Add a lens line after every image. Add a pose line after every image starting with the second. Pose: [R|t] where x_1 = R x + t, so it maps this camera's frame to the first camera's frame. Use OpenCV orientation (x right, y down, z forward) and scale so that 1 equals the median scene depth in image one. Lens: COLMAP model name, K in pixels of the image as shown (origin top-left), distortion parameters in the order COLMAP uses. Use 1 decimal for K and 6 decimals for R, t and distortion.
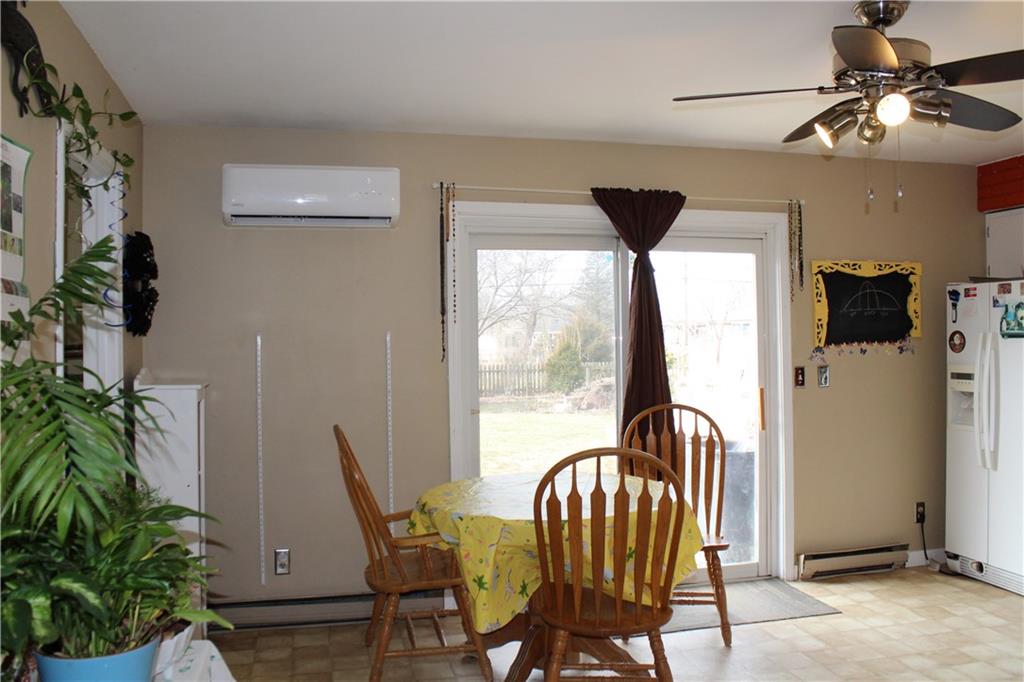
lens RADIAL K [[862.7, 0, 512.0], [0, 862.7, 341.0], [0, 0, 1]] dist [-0.092392, 0.000573]
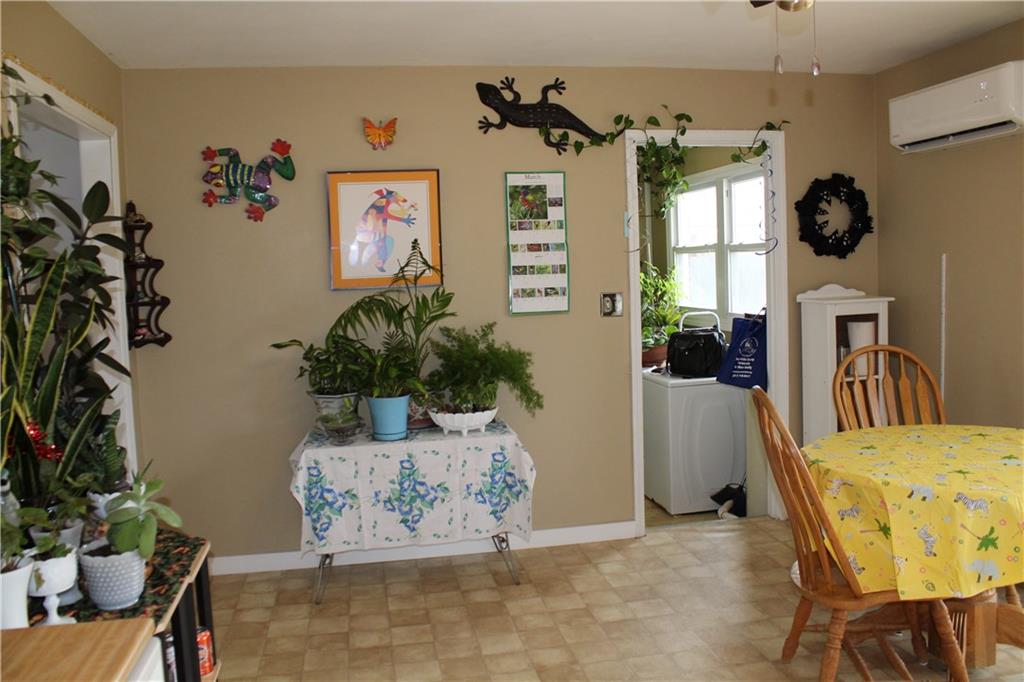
lens RADIAL K [[862.7, 0, 512.0], [0, 862.7, 341.0], [0, 0, 1]] dist [-0.092392, 0.000573]
pose [[-0.058194, 0.095096, -0.993766, 1.259448], [0.043614, 0.994744, 0.092635, -0.039373], [0.997352, -0.037951, -0.062036, 0.940747]]
